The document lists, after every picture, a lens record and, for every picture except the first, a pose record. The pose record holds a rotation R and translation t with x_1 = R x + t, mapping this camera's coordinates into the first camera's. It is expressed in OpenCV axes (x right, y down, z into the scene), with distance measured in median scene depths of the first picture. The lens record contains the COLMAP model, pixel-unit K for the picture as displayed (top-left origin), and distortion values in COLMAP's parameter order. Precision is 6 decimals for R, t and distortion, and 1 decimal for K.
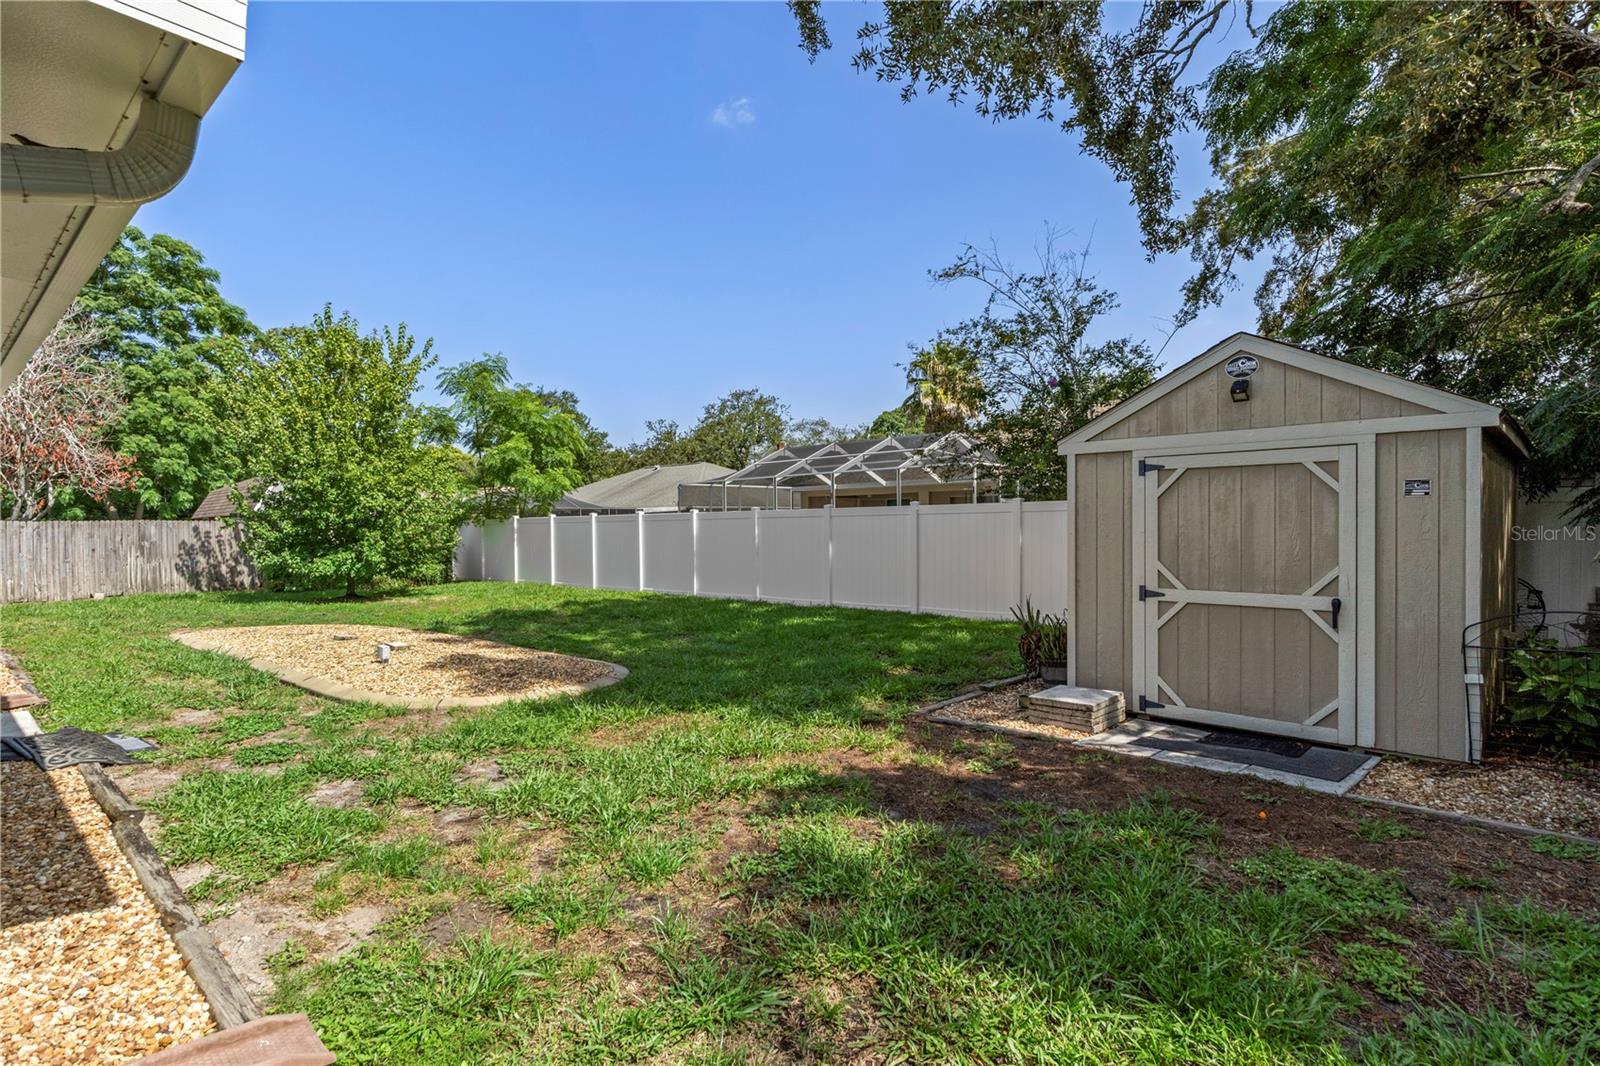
lens RADIAL K [[812.1, 0, 795.9], [0, 812.1, 541.3], [0, 0, 1]] dist [-0.001754, -0.000163]
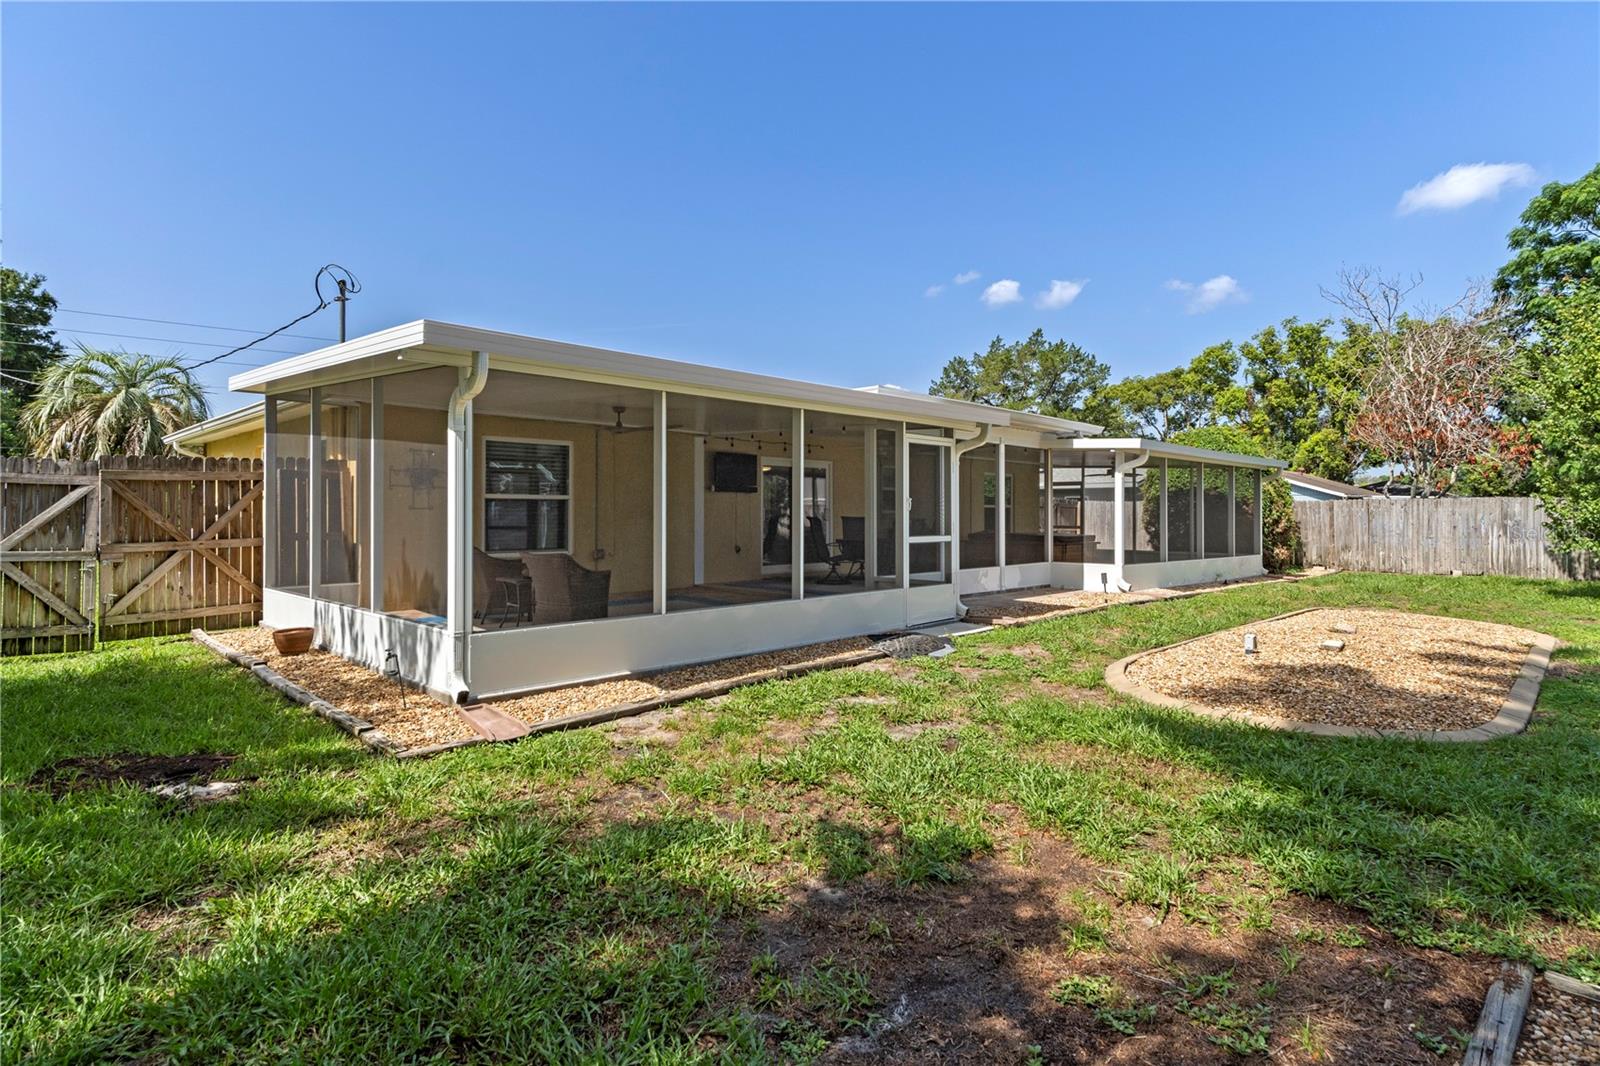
lens RADIAL K [[821.0, 0, 776.7], [0, 821.0, 499.8], [0, 0, 1]] dist [-0.003710, -0.000567]
pose [[-0.030557, 0.001306, -0.999532, 0.175681], [-0.023917, 0.999712, 0.002037, -0.005257], [0.999247, 0.023968, -0.030516, 0.194280]]
